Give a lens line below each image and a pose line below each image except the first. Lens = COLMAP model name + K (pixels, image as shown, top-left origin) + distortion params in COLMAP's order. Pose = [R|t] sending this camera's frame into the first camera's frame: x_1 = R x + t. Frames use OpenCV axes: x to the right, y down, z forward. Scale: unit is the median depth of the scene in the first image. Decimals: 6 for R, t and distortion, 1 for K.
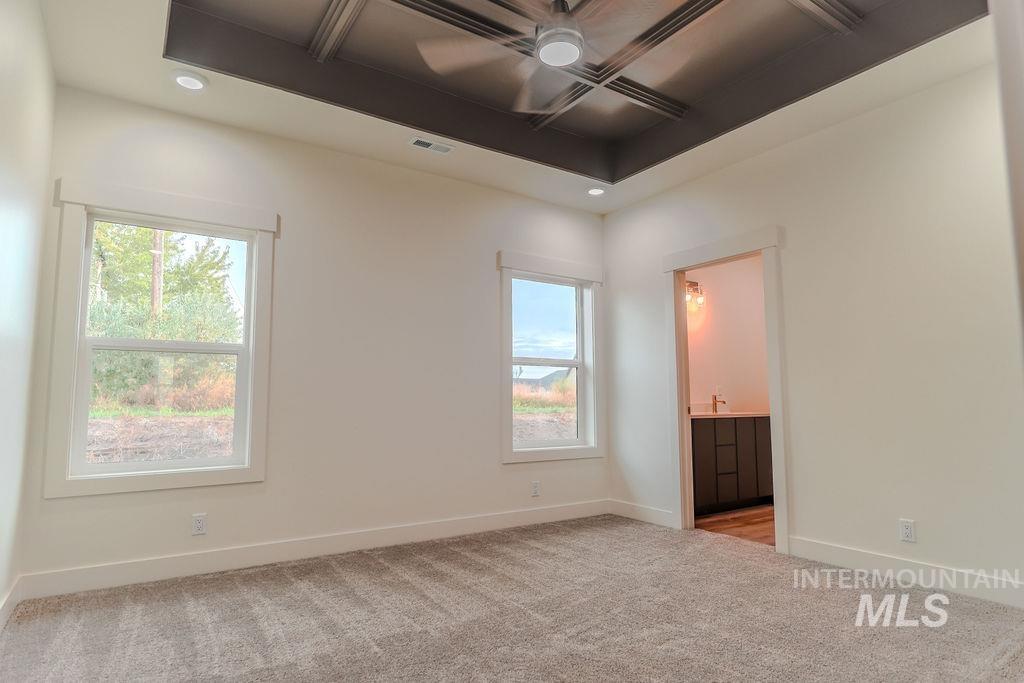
lens RADIAL K [[567.4, 0, 512.0], [0, 567.4, 341.5], [0, 0, 1]] dist [-0.004090, -0.001819]
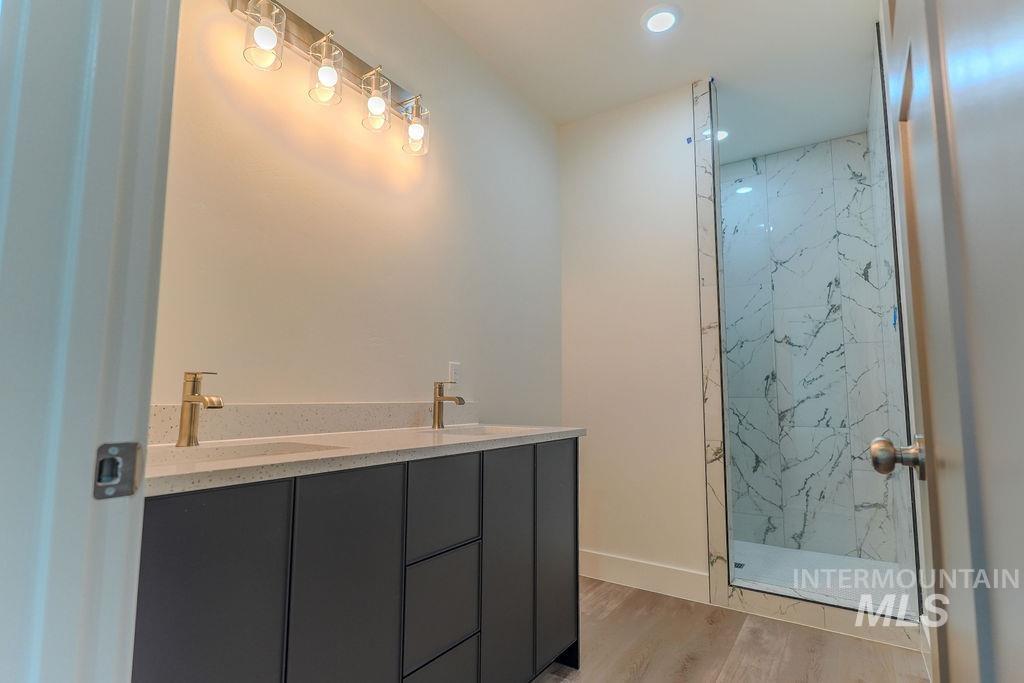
lens RADIAL K [[505.8, 0, 512.0], [0, 505.8, 341.5], [0, 0, 1]] dist [0.000086, -0.000034]
pose [[0.925075, 0.044810, 0.377131, 0.295814], [-0.043536, 0.998981, -0.011909, 0.074880], [-0.377280, -0.005402, 0.926083, 0.721369]]
